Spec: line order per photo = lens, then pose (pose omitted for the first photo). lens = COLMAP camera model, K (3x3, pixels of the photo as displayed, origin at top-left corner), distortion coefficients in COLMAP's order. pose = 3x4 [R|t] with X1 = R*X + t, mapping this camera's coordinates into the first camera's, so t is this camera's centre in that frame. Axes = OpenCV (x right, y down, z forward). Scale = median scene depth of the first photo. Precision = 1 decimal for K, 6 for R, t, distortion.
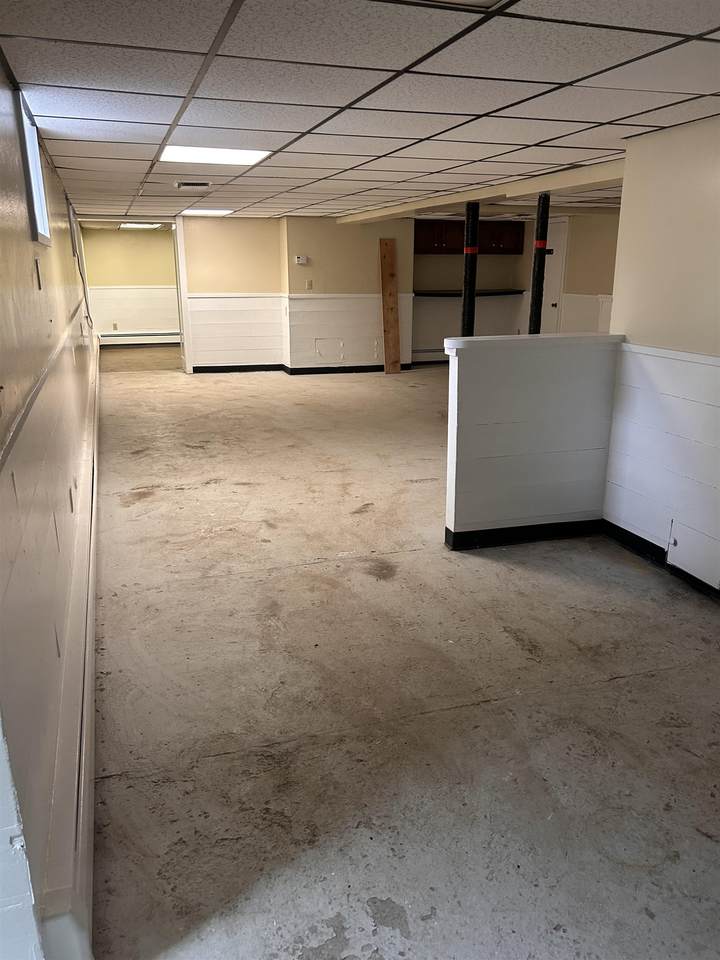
lens RADIAL K [[716.0, 0, 362.7], [0, 716.0, 485.8], [0, 0, 1]] dist [0.037601, -0.032490]
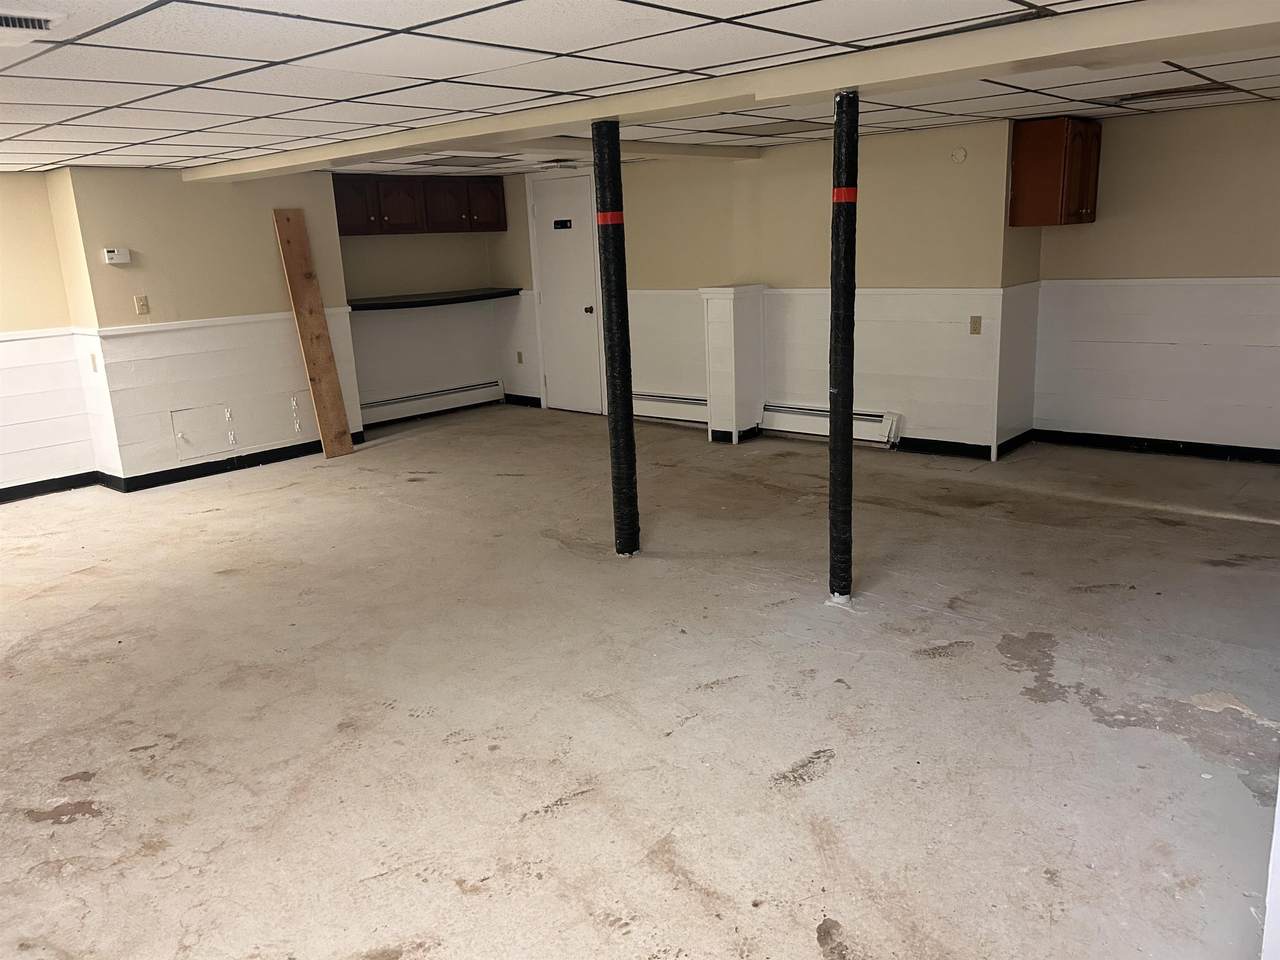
lens RADIAL K [[954.7, 0, 636.7], [0, 954.7, 476.2], [0, 0, 1]] dist [0.037601, -0.032490]
pose [[0.861331, -0.165594, 0.480299, -0.118803], [0.195869, 0.980541, -0.013192, -0.092637], [-0.468768, 0.105438, 0.877006, 0.284819]]
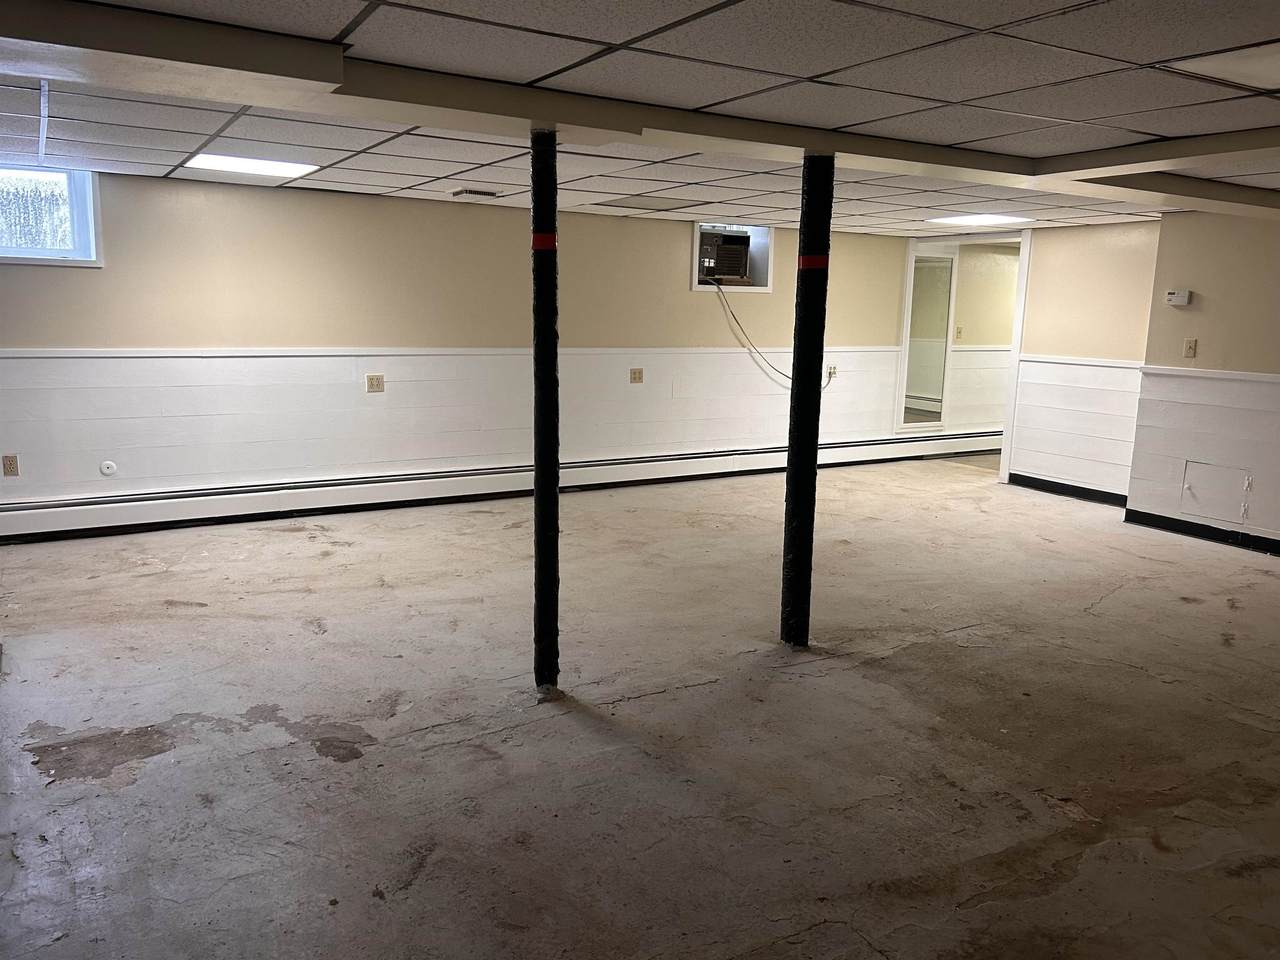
lens RADIAL K [[954.7, 0, 642.5], [0, 954.7, 479.5], [0, 0, 1]] dist [0.037601, -0.032490]
pose [[0.234378, 0.179005, -0.955523, 0.468155], [-0.307736, 0.946017, 0.101740, -0.151363], [0.922152, 0.270204, 0.276812, 0.512846]]
